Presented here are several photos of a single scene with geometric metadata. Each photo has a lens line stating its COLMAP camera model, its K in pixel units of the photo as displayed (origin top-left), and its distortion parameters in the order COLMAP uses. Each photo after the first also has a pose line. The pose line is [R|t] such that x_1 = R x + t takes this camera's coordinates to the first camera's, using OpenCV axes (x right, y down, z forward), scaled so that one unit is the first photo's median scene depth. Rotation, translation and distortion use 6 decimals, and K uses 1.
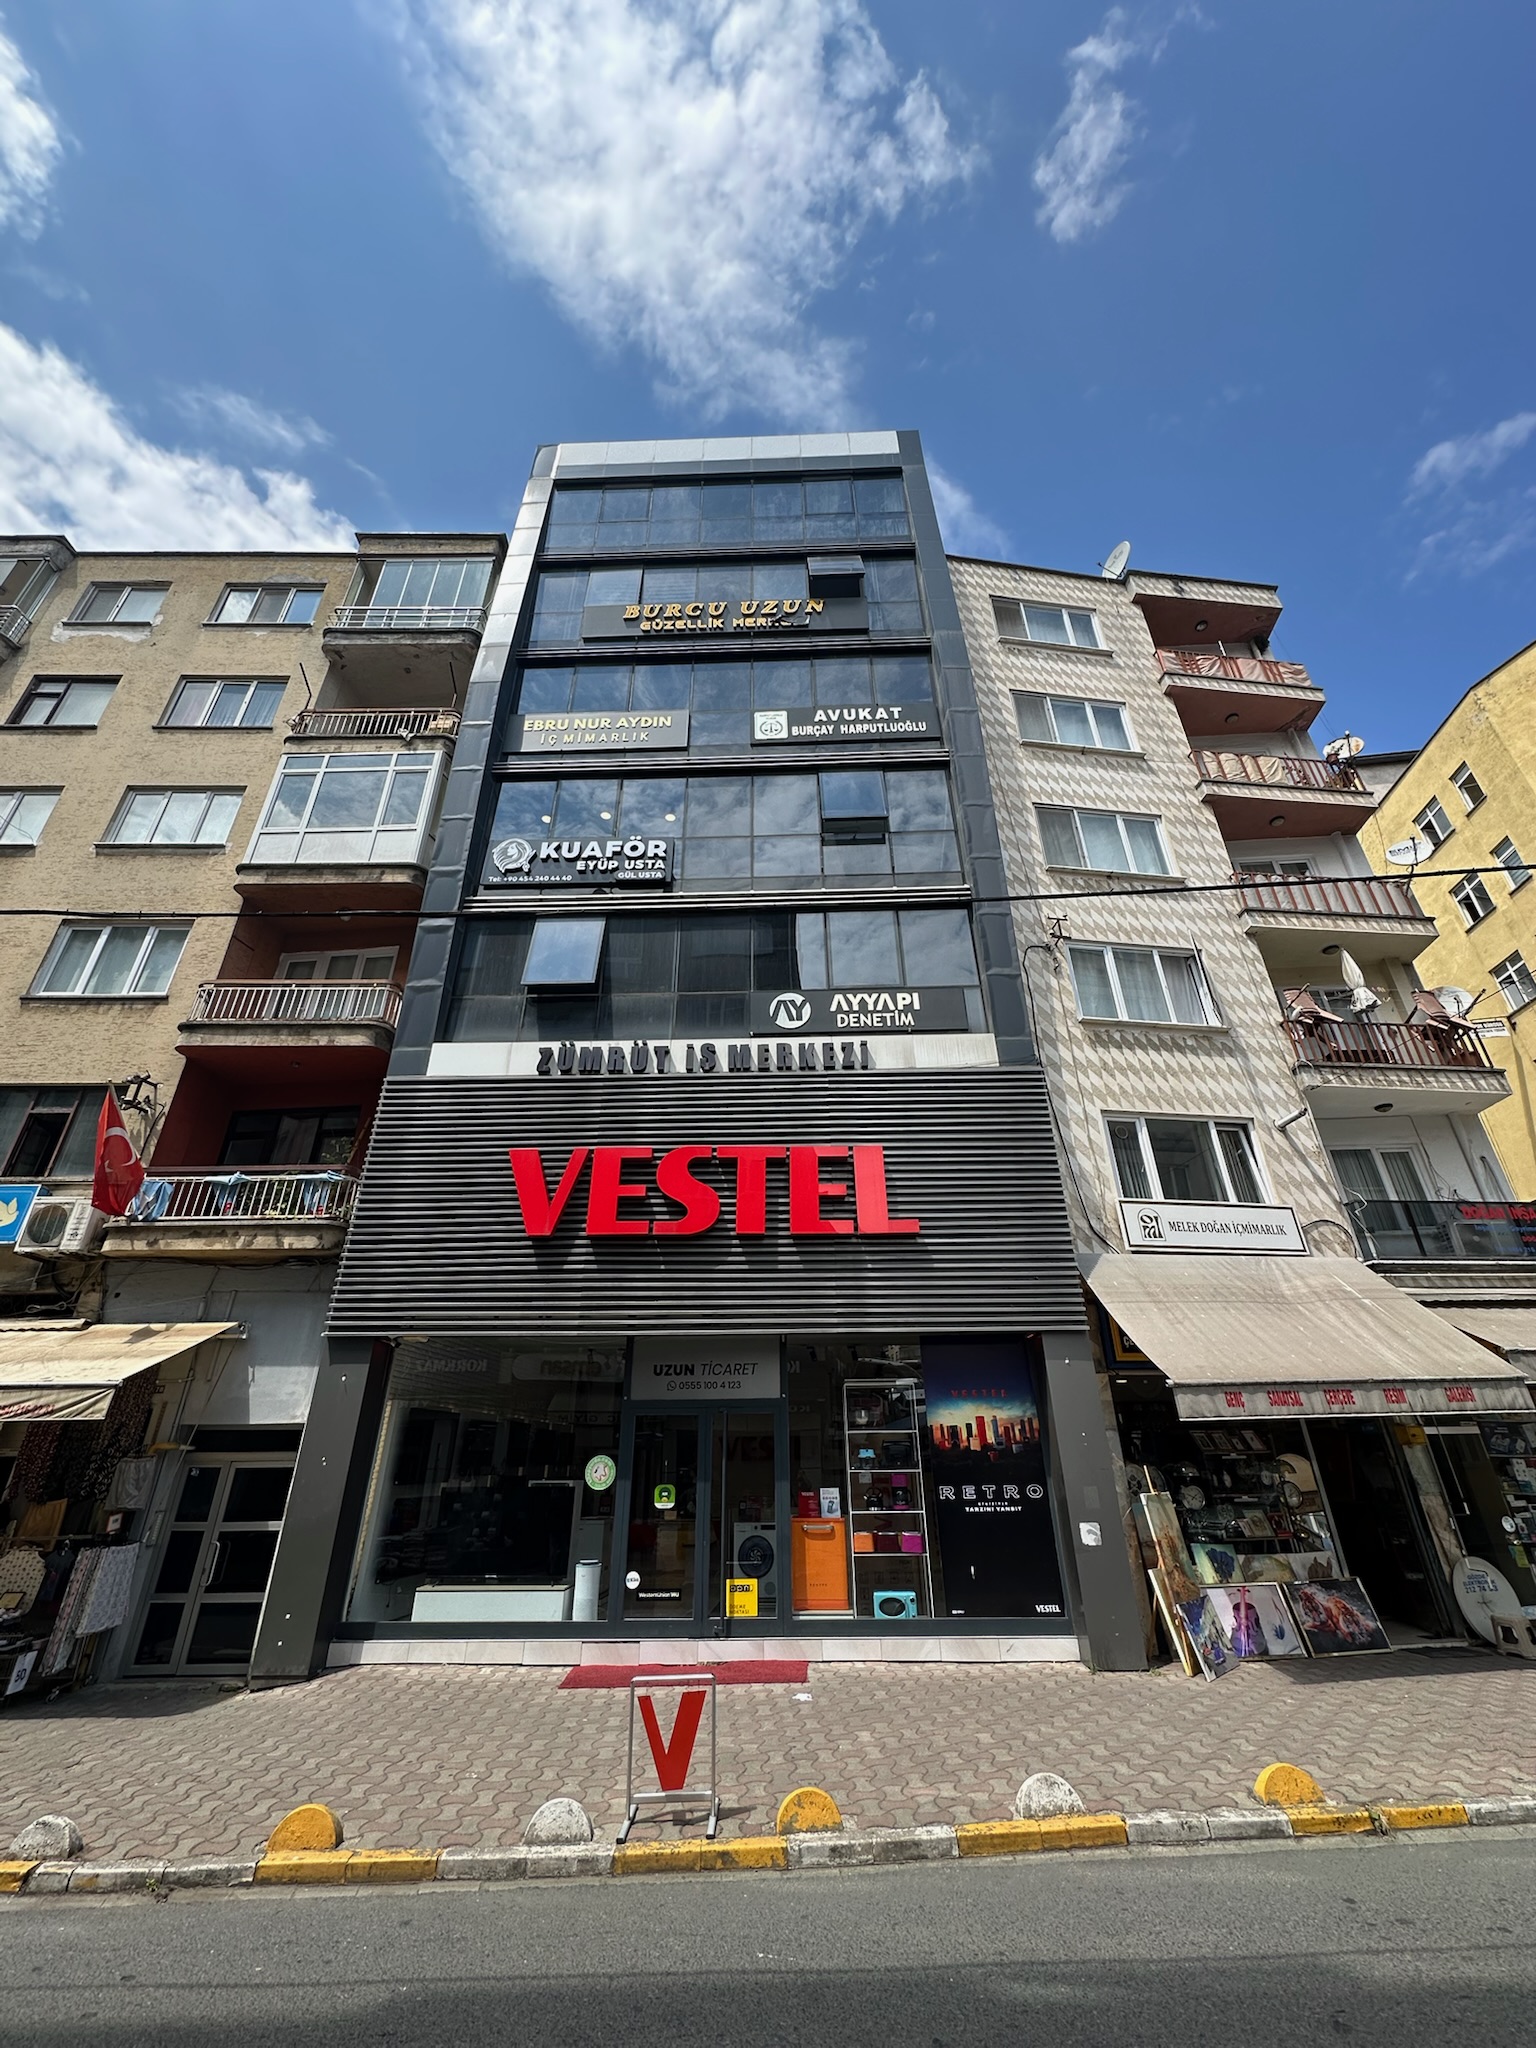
lens RADIAL K [[819.2, 0, 775.9], [0, 819.2, 1031.2], [0, 0, 1]] dist [-0.001859, -0.000095]
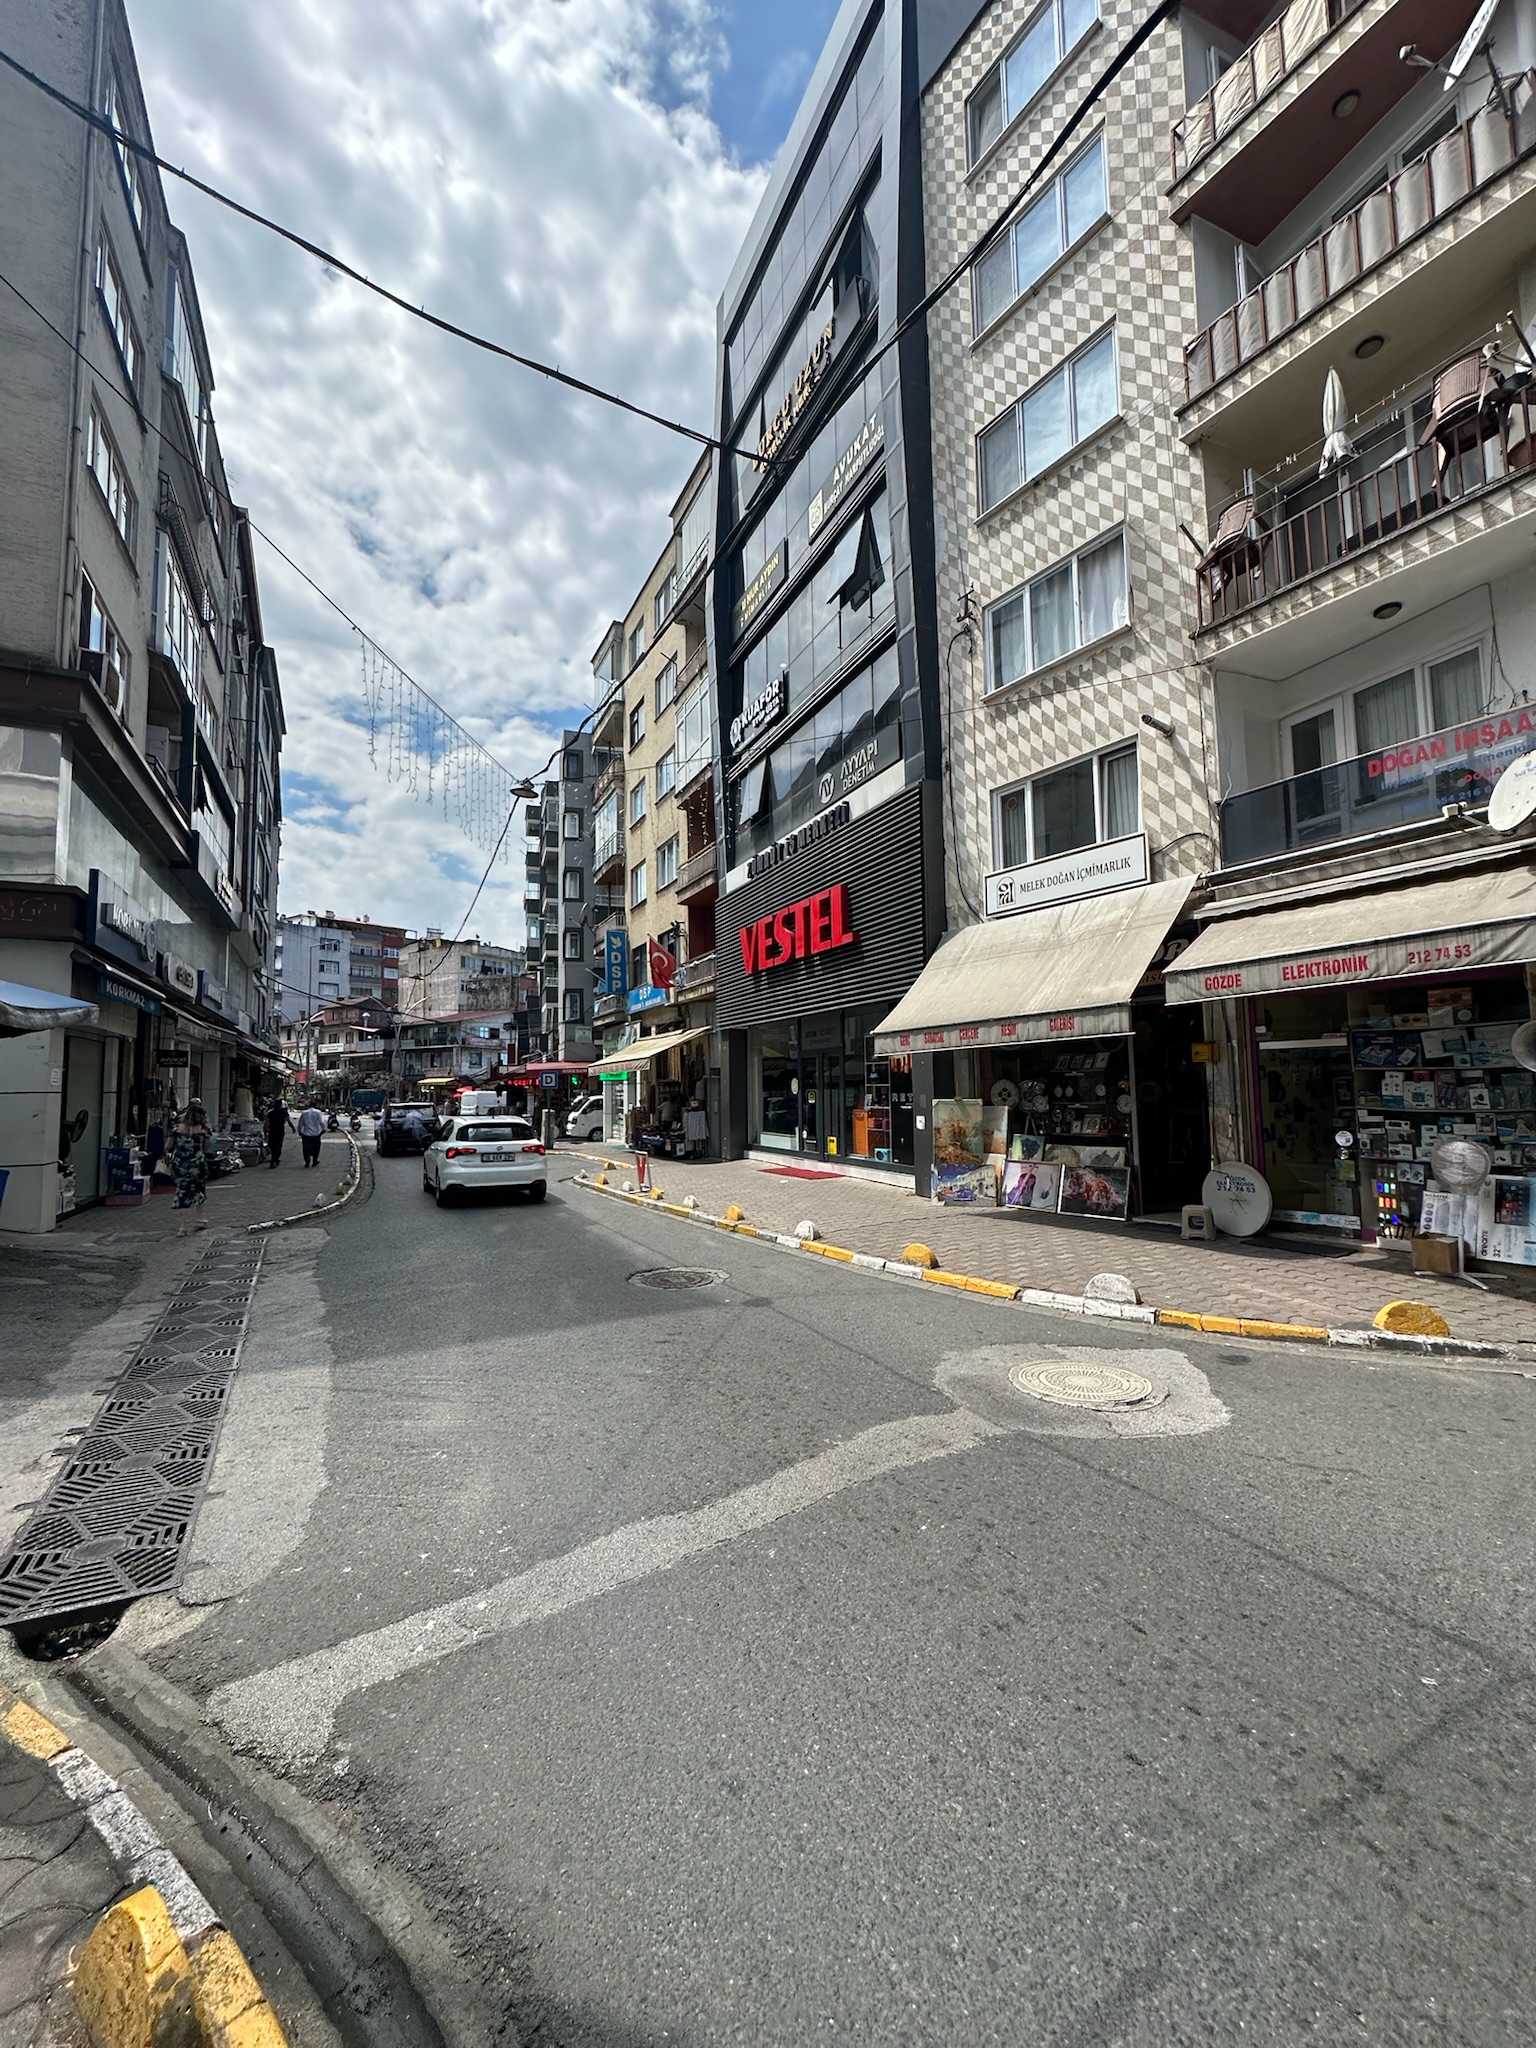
lens RADIAL K [[819.2, 0, 781.5], [0, 819.2, 1035.4], [0, 0, 1]] dist [-0.001859, -0.000095]
pose [[0.452204, -0.055244, -0.890202, 1.259402], [0.430474, 0.887655, 0.163586, 0.090513], [0.781155, -0.457183, 0.425182, 0.182646]]
